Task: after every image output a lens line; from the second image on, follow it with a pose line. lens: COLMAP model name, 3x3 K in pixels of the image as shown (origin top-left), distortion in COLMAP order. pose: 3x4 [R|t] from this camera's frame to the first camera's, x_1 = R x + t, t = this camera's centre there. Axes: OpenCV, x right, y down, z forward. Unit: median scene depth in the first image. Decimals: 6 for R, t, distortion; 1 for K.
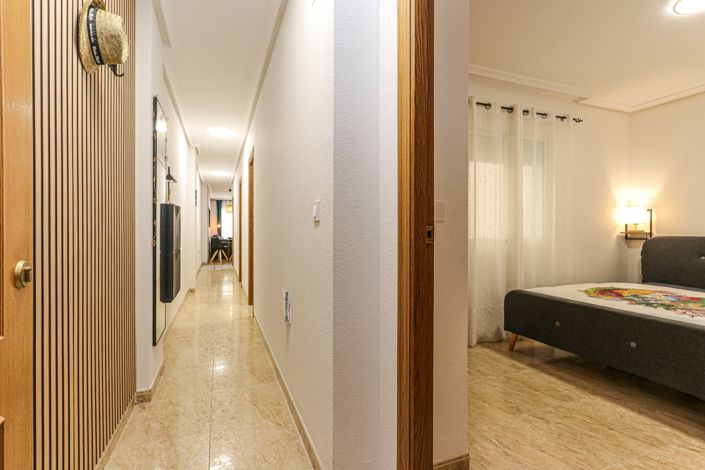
lens RADIAL K [[322.6, 0, 348.9], [0, 322.6, 231.5], [0, 0, 1]] dist [0.001401, 0.000966]
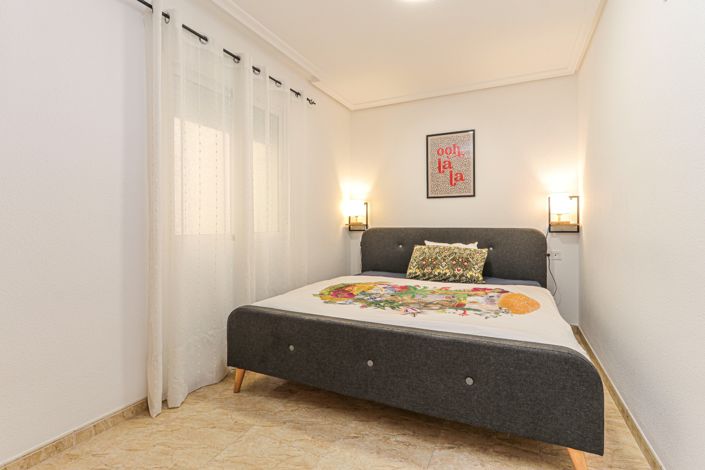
lens RADIAL K [[339.7, 0, 352.2], [0, 339.7, 221.6], [0, 0, 1]] dist [0.002150, 0.000701]
pose [[0.739901, -0.002500, 0.672711, 0.171193], [0.006623, 0.999972, -0.003567, -0.003364], [-0.672683, 0.007095, 0.739897, 0.248705]]
